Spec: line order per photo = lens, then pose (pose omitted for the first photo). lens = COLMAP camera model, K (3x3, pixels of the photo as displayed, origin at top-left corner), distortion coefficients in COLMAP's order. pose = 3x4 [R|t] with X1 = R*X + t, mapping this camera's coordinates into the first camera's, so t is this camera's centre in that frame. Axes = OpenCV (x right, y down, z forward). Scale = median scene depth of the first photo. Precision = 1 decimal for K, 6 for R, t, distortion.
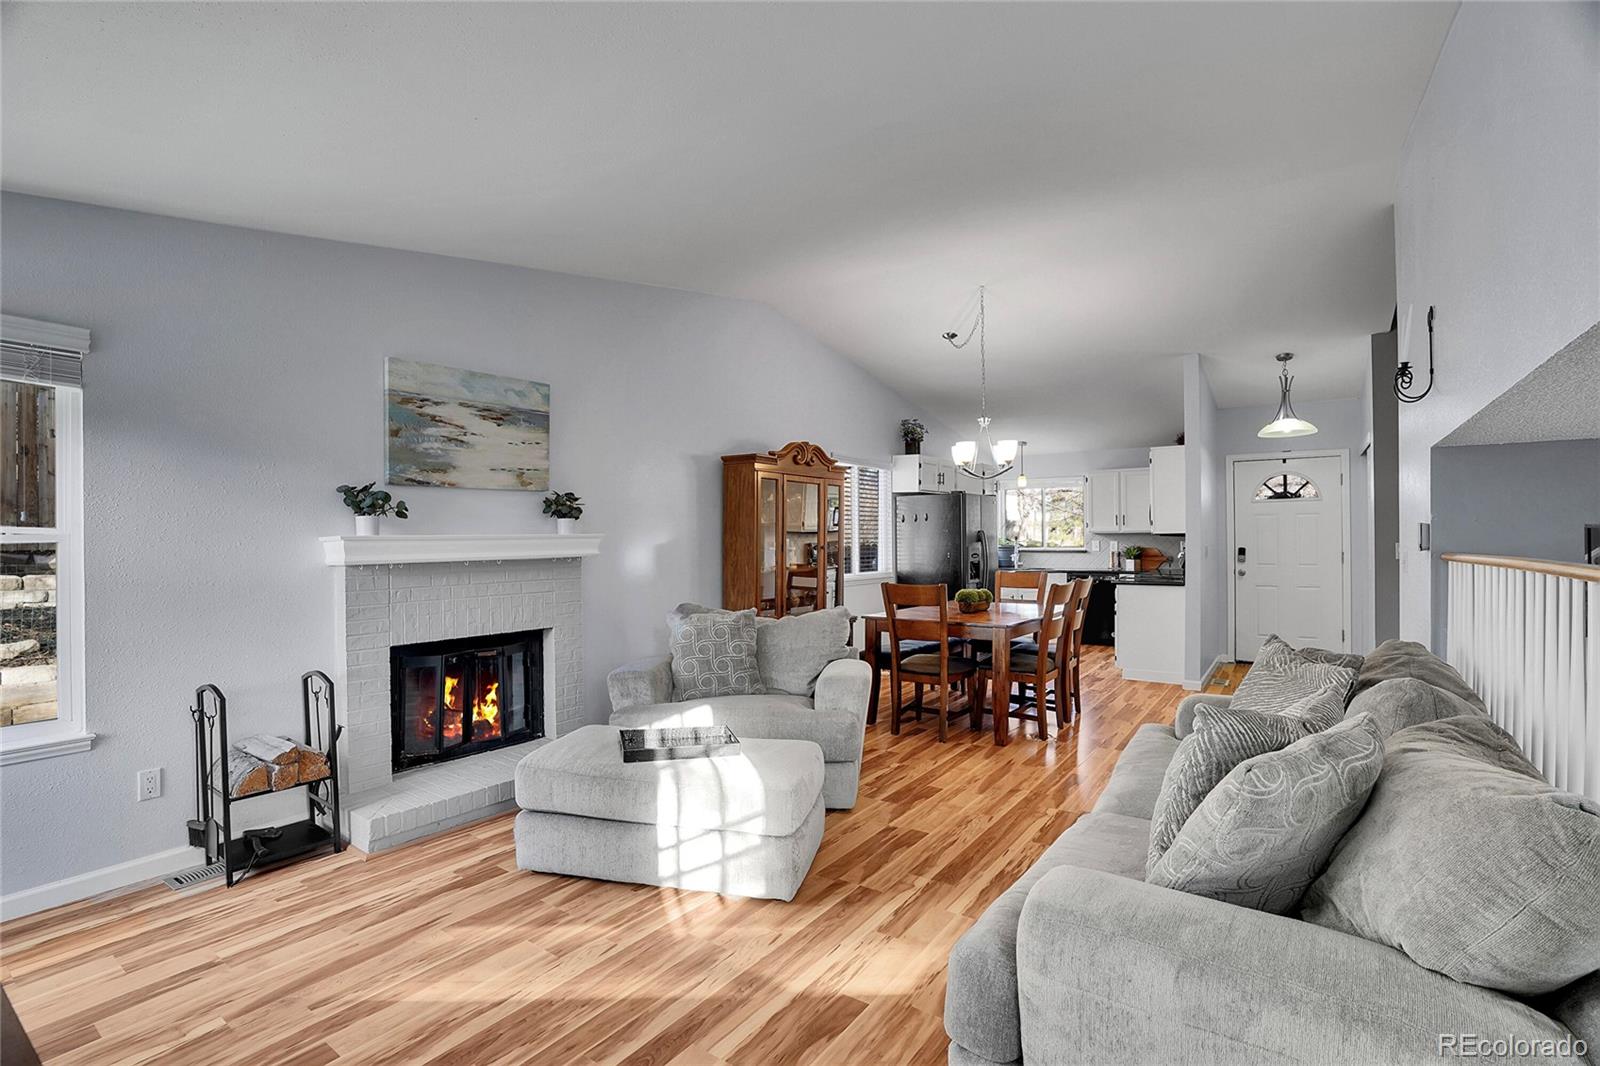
lens RADIAL K [[750.6, 0, 787.3], [0, 750.6, 534.9], [0, 0, 1]] dist [-0.066469, 0.024663]
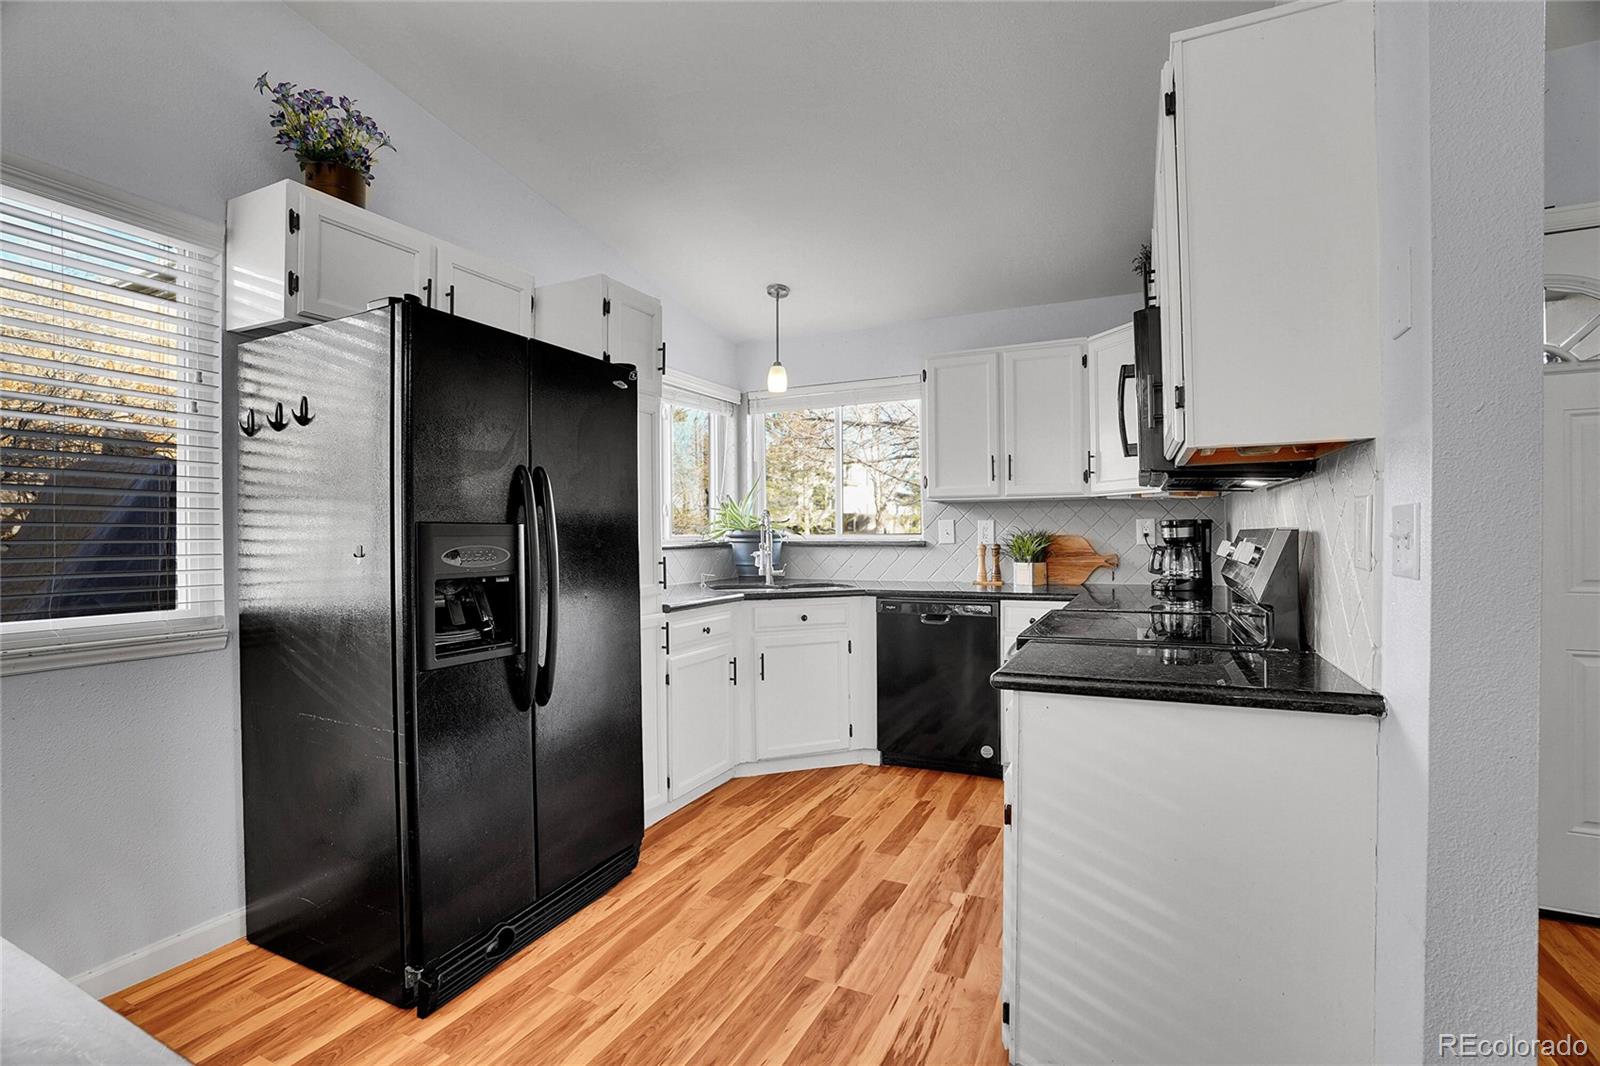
lens RADIAL K [[754.0, 0, 800.0], [0, 754.0, 533.0], [0, 0, 1]] dist [-0.065935, 0.026251]
pose [[0.983187, -0.001593, 0.182595, 0.313836], [0.001643, 0.999999, -0.000127, 0.019524], [-0.182594, 0.000425, 0.983188, 0.727986]]
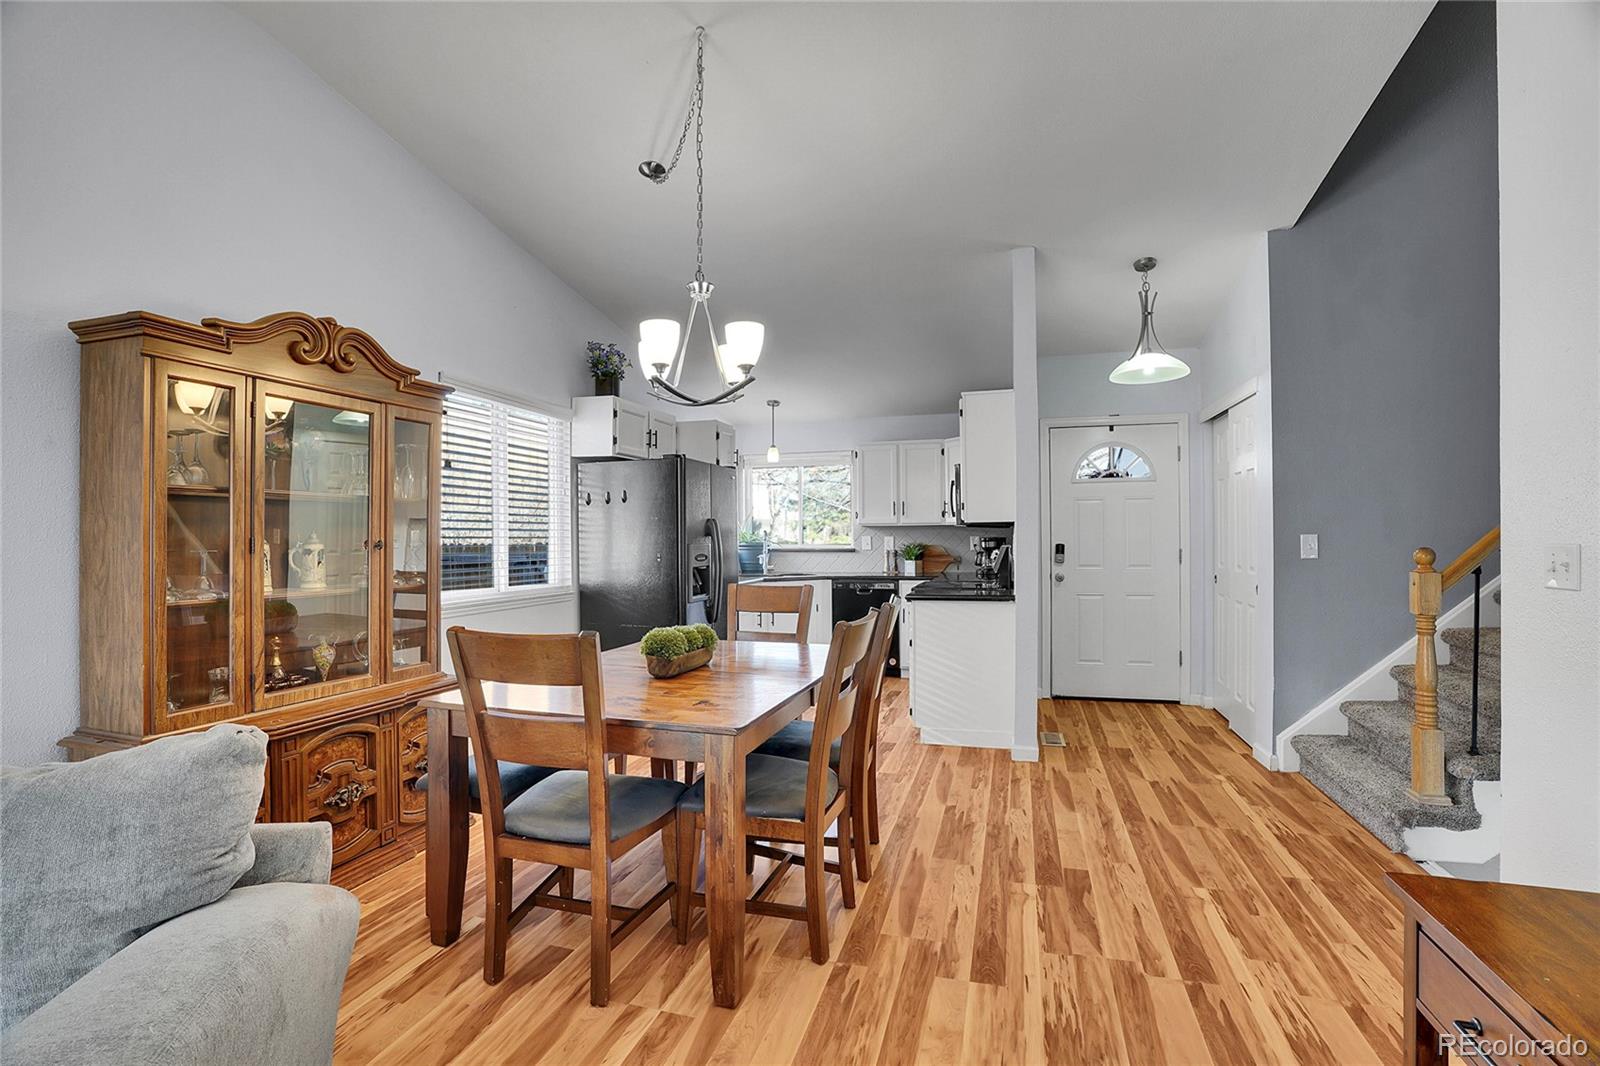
lens RADIAL K [[754.0, 0, 800.0], [0, 754.0, 533.0], [0, 0, 1]] dist [-0.065935, 0.026251]
pose [[0.942017, 0.001181, 0.335562, 0.116395], [-0.000261, 0.999996, -0.002787, 0.008557], [-0.335564, 0.002537, 0.942014, 0.372547]]
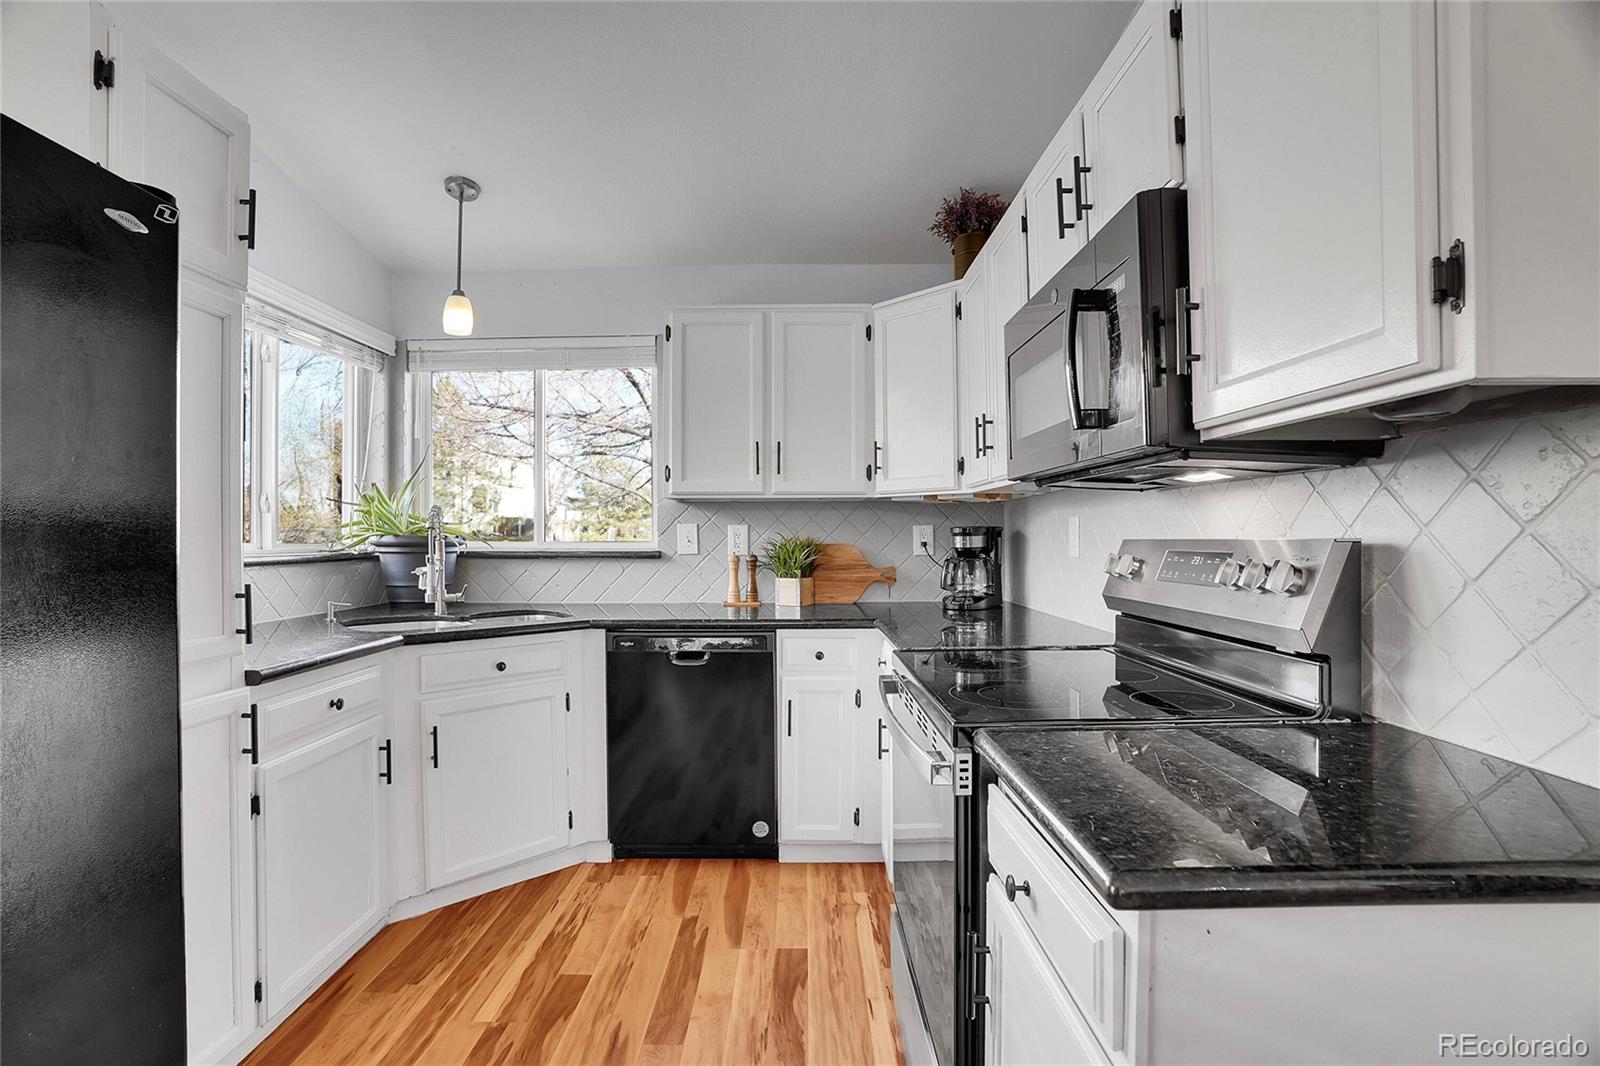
lens RADIAL K [[745.8, 0, 801.0], [0, 745.8, 535.7], [0, 0, 1]] dist [-0.067651, 0.026084]
pose [[0.810810, 0.005362, 0.585285, 0.323008], [-0.003119, 0.999983, -0.004840, 0.018594], [-0.585302, 0.002099, 0.810813, 0.868461]]
